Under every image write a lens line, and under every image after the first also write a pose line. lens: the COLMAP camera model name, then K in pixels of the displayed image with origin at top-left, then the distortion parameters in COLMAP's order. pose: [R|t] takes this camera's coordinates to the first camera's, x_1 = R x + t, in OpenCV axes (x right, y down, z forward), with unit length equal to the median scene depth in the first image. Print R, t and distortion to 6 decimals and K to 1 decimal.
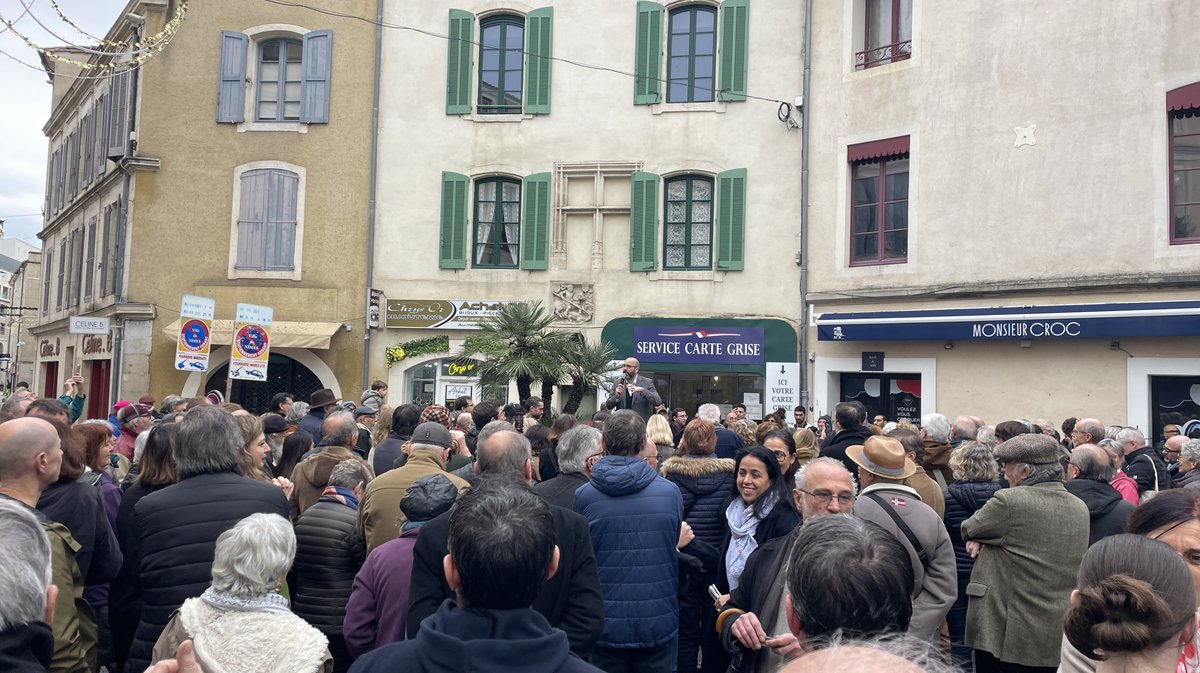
lens RADIAL K [[884.6, 0, 598.8], [0, 884.6, 340.0], [0, 0, 1]] dist [0.008841, -0.015754]
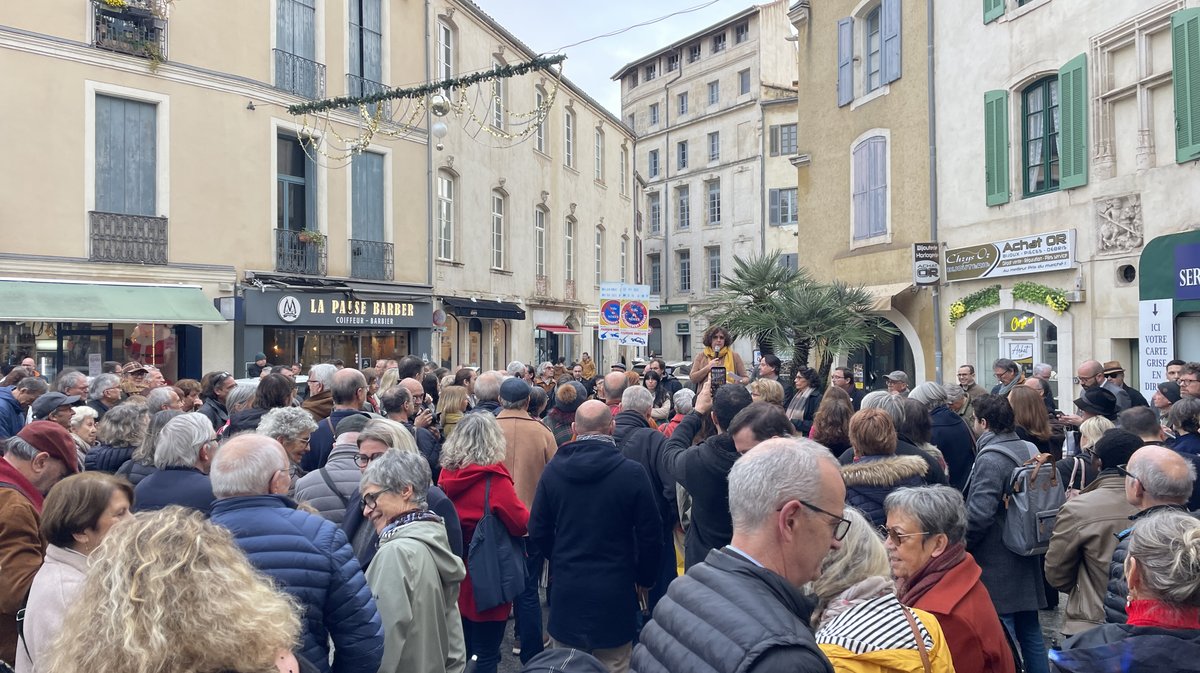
lens RADIAL K [[884.6, 0, 598.4], [0, 884.6, 330.9], [0, 0, 1]] dist [0.008841, -0.015754]
pose [[0.342436, -0.042186, -0.938594, 0.489551], [0.067569, 0.997510, -0.020182, 0.030134], [0.937108, -0.056508, 0.344434, 0.347060]]
